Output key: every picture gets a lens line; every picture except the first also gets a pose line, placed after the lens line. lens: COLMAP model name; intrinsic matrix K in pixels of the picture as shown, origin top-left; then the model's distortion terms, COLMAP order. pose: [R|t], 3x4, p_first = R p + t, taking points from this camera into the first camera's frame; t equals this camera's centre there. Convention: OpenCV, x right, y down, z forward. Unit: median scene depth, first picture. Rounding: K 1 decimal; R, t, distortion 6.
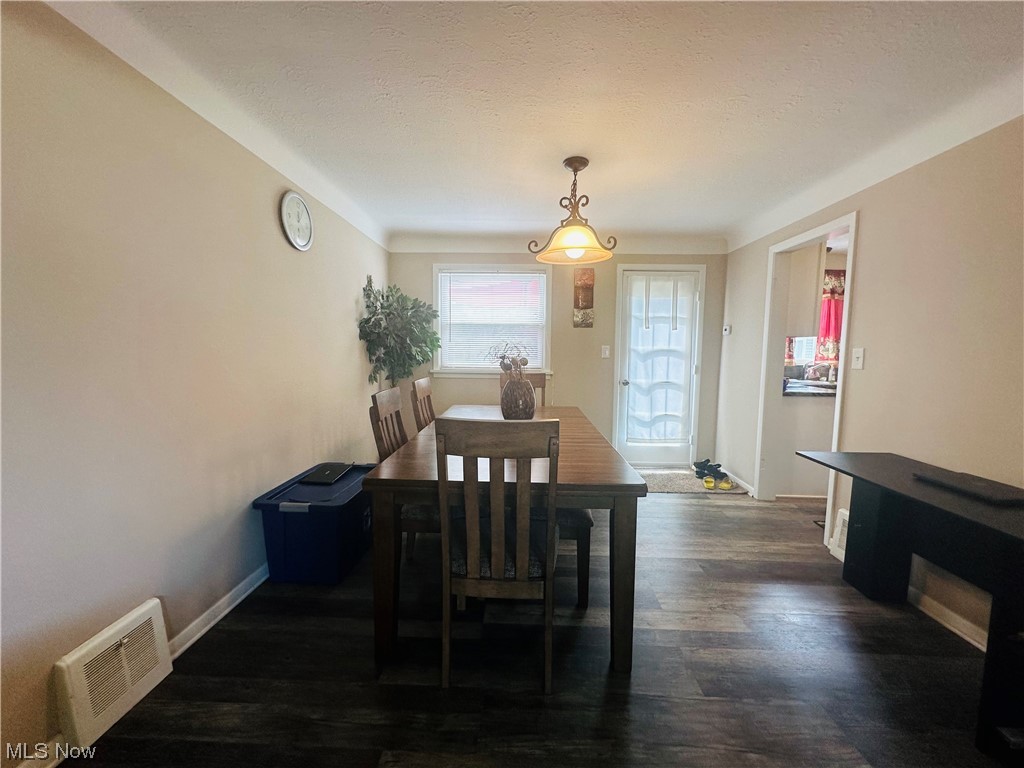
lens RADIAL K [[408.9, 0, 512.3], [0, 408.9, 385.0], [0, 0, 1]] dist [-0.002486, -0.000542]
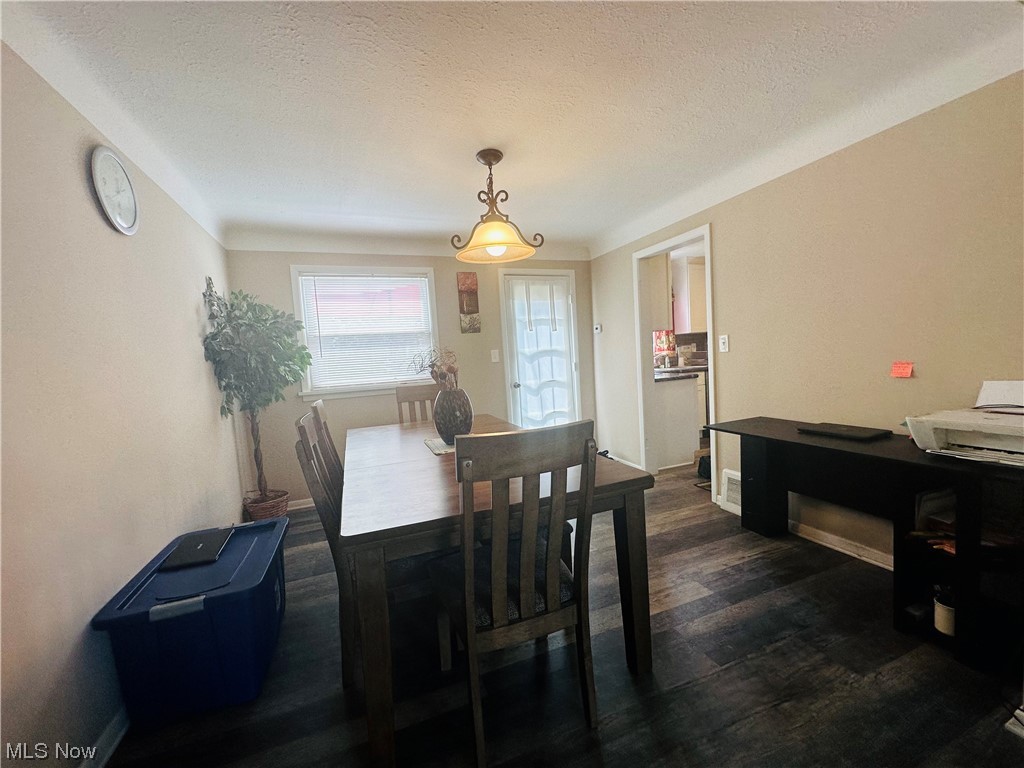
lens RADIAL K [[408.9, 0, 511.4], [0, 408.9, 384.4], [0, 0, 1]] dist [-0.002486, -0.000542]
pose [[0.915754, -0.096376, 0.390008, -0.182431], [0.107821, 0.994142, -0.007503, -0.002263], [-0.387000, 0.048922, 0.920781, 0.107693]]
